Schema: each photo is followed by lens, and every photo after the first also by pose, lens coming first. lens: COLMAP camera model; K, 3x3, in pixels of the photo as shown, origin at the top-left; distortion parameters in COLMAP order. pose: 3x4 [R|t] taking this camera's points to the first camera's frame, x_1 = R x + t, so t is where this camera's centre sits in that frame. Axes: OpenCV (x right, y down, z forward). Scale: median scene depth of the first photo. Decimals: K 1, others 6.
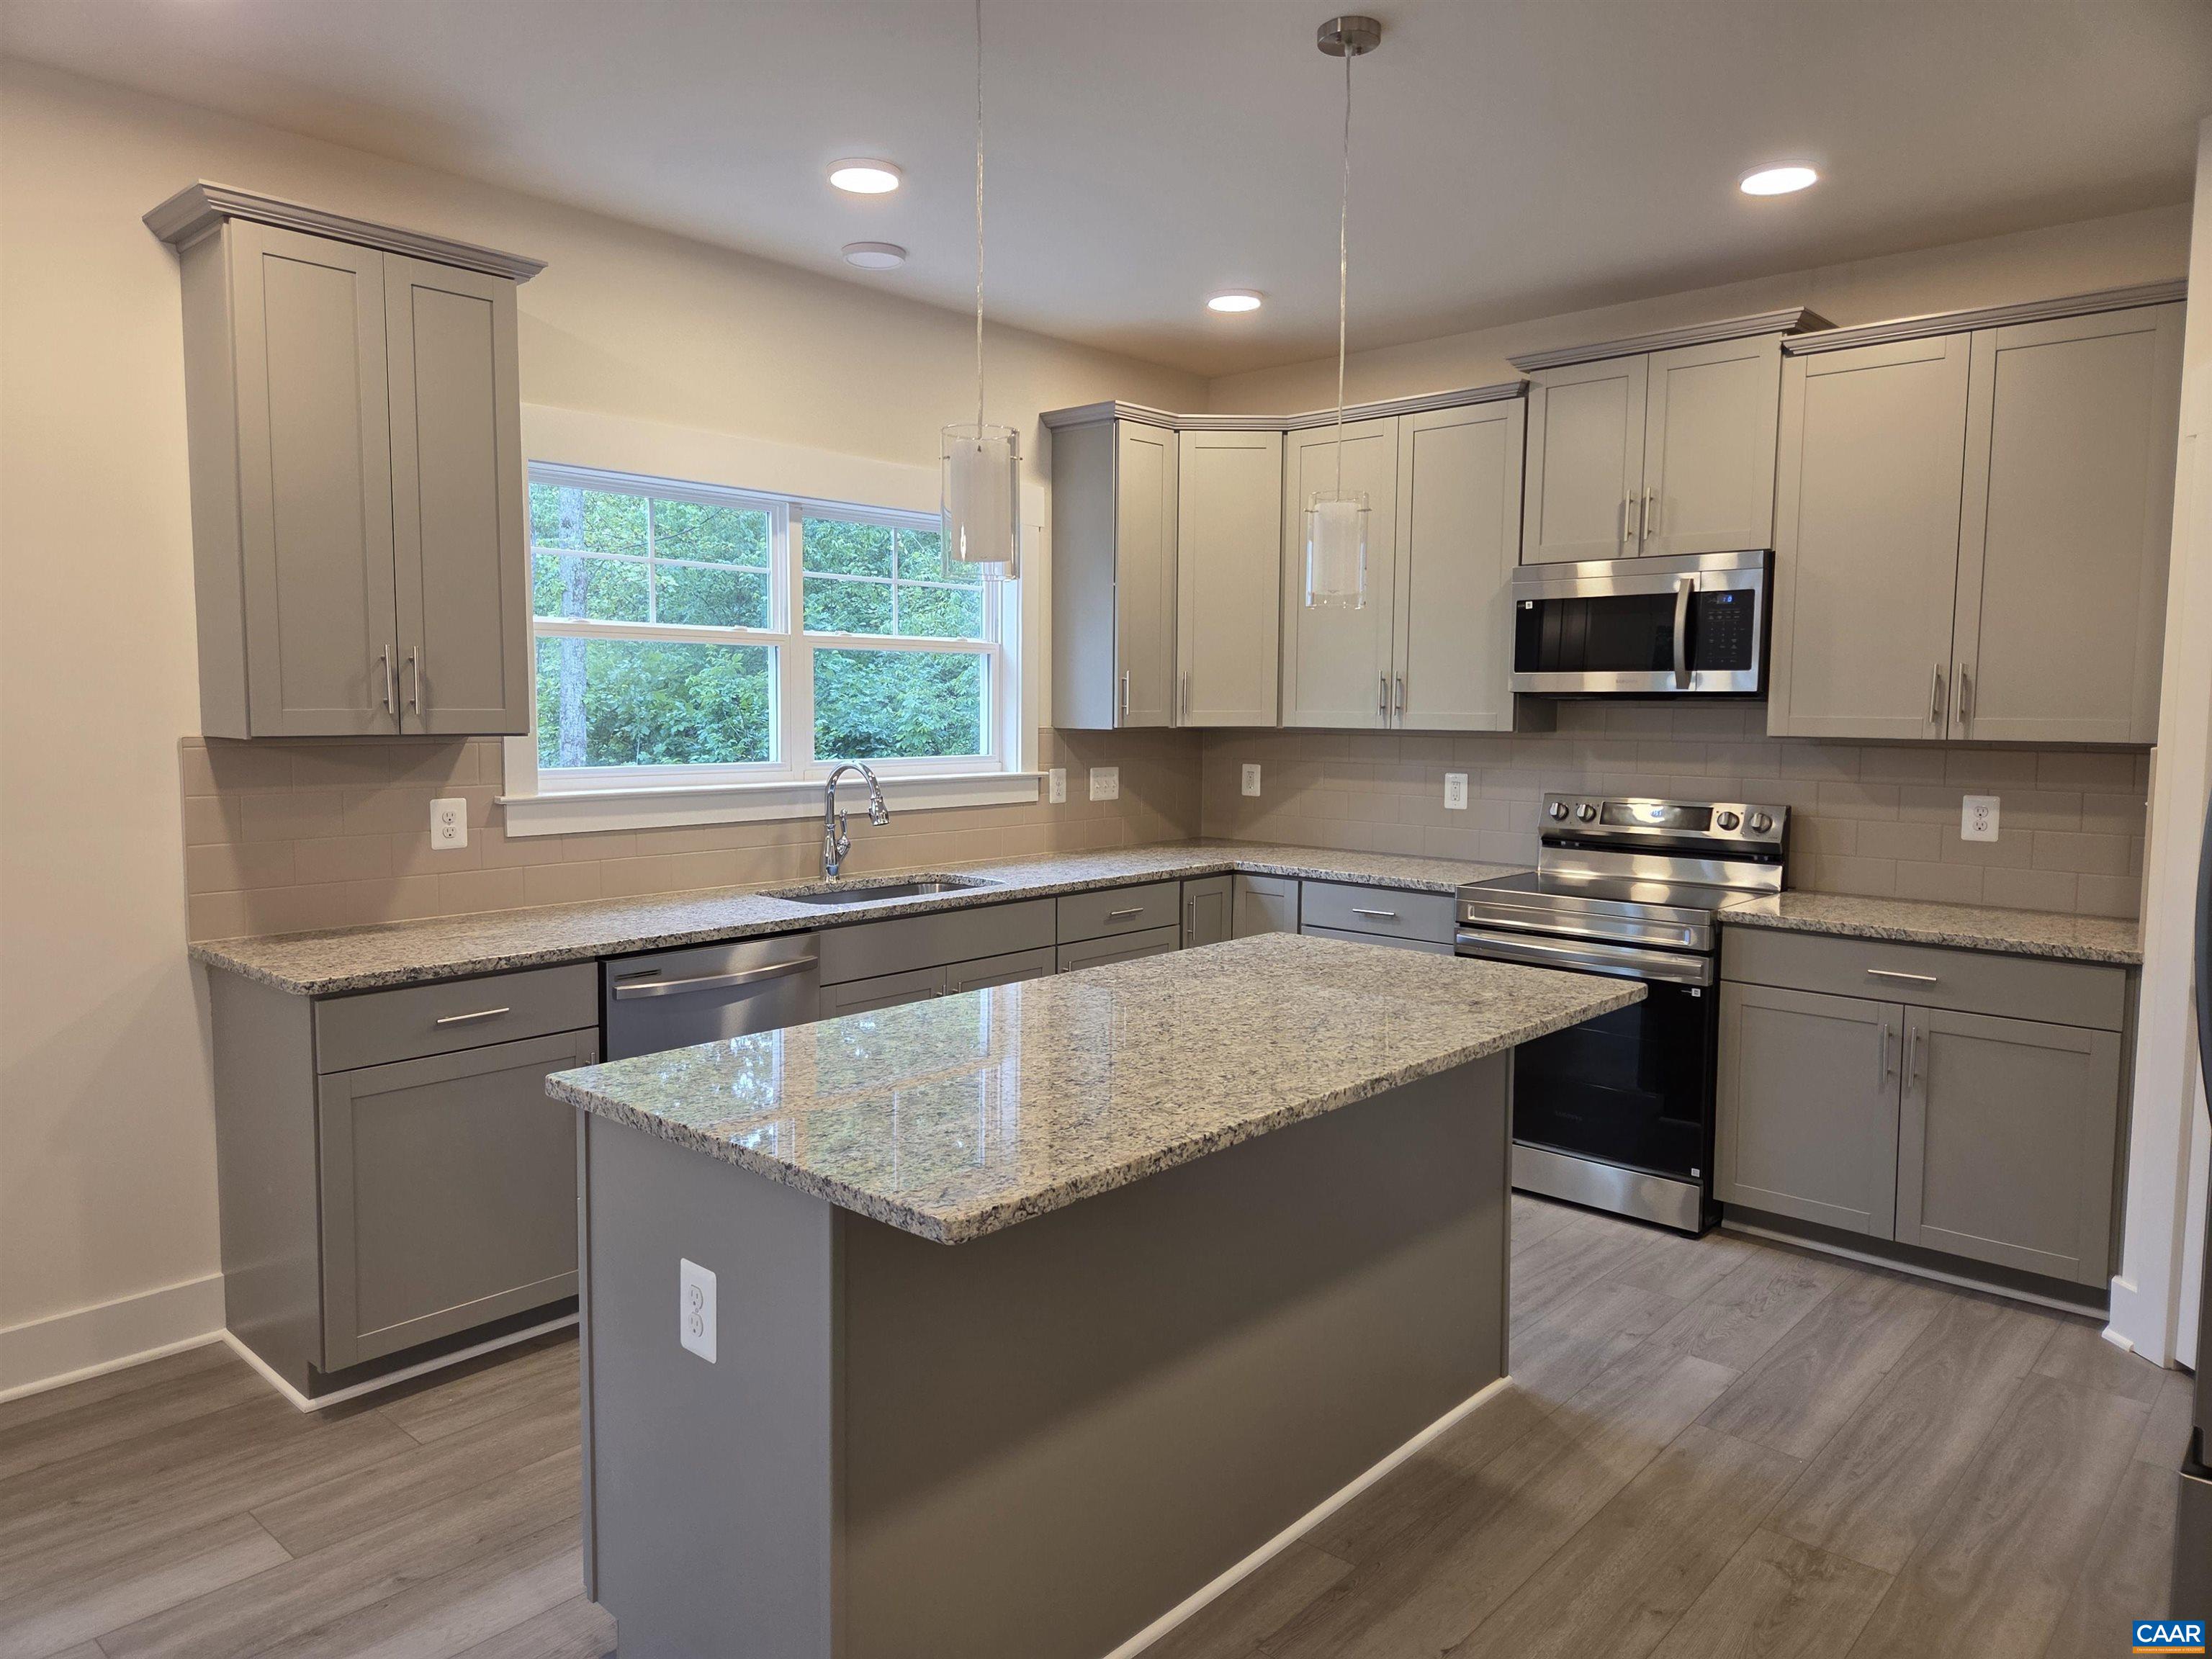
lens RADIAL K [[1469.6, 0, 1093.9], [0, 1469.6, 815.9], [0, 0, 1]] dist [0.083996, -0.071365]
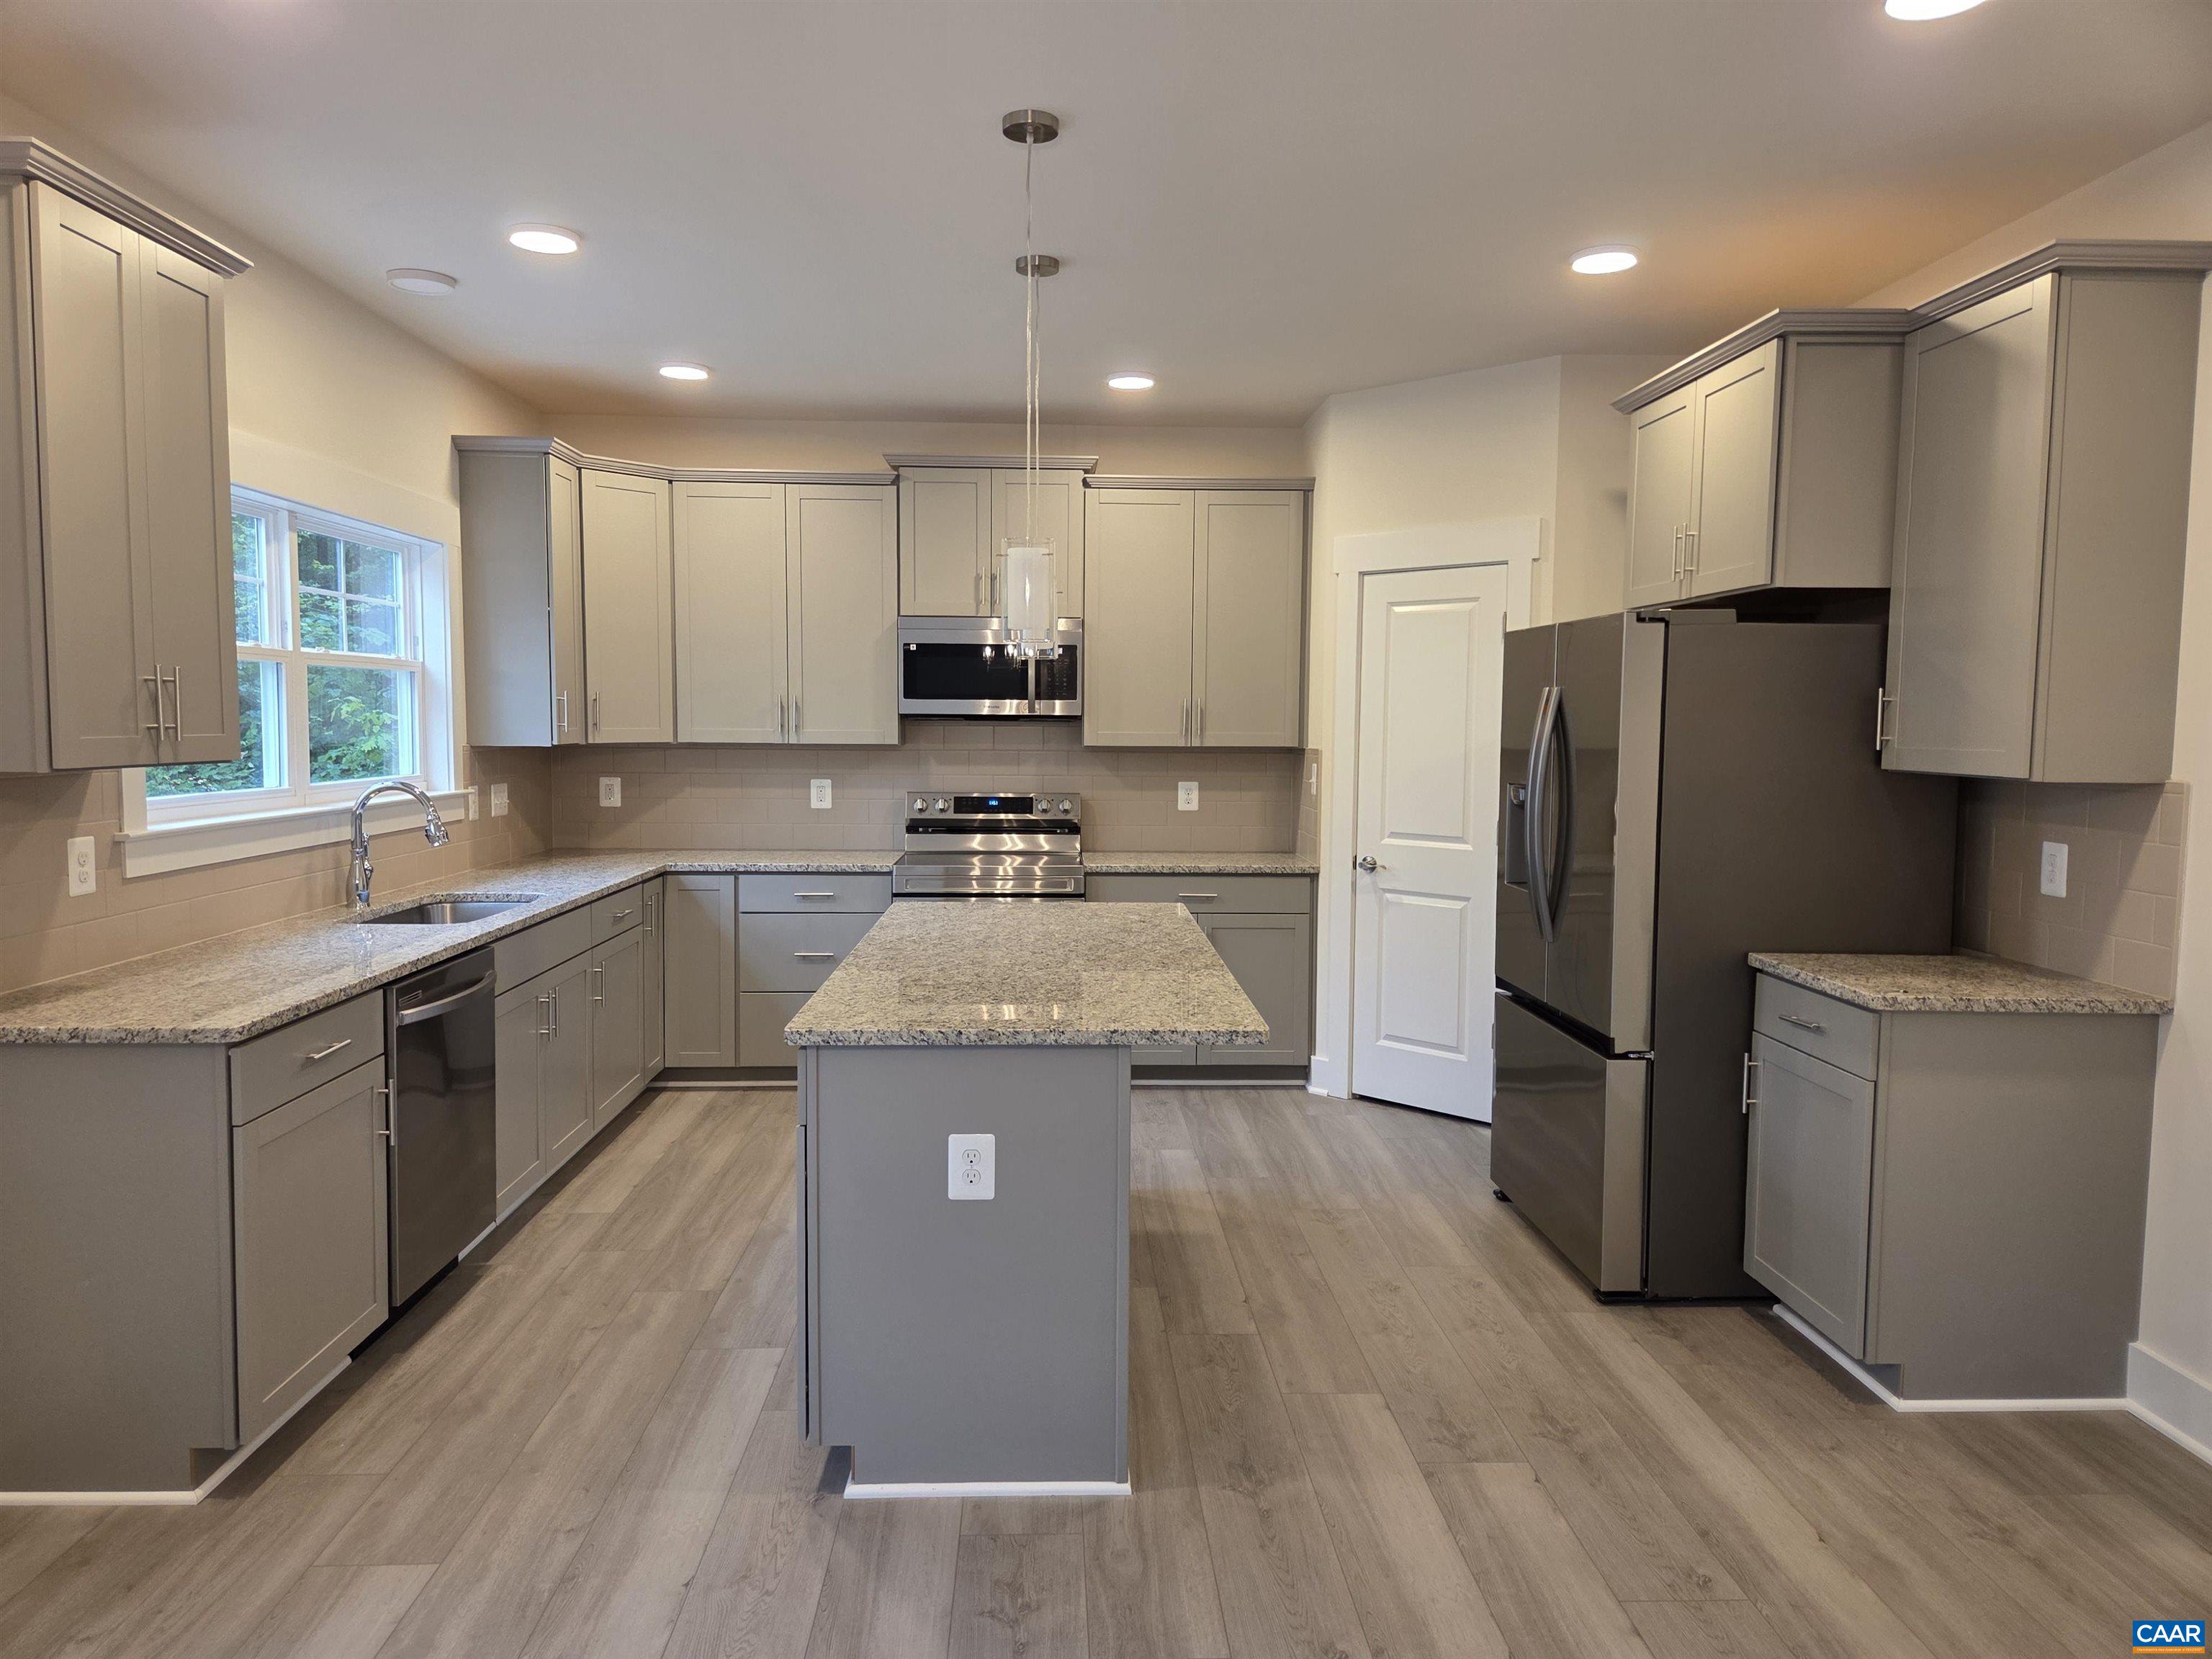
lens RADIAL K [[1469.6, 0, 1093.9], [0, 1469.6, 815.9], [0, 0, 1]] dist [0.083996, -0.071365]
pose [[0.717006, -0.048089, 0.695406, -0.520599], [0.053849, 0.998457, 0.013524, -0.003481], [-0.694984, 0.027751, 0.718489, -0.036174]]
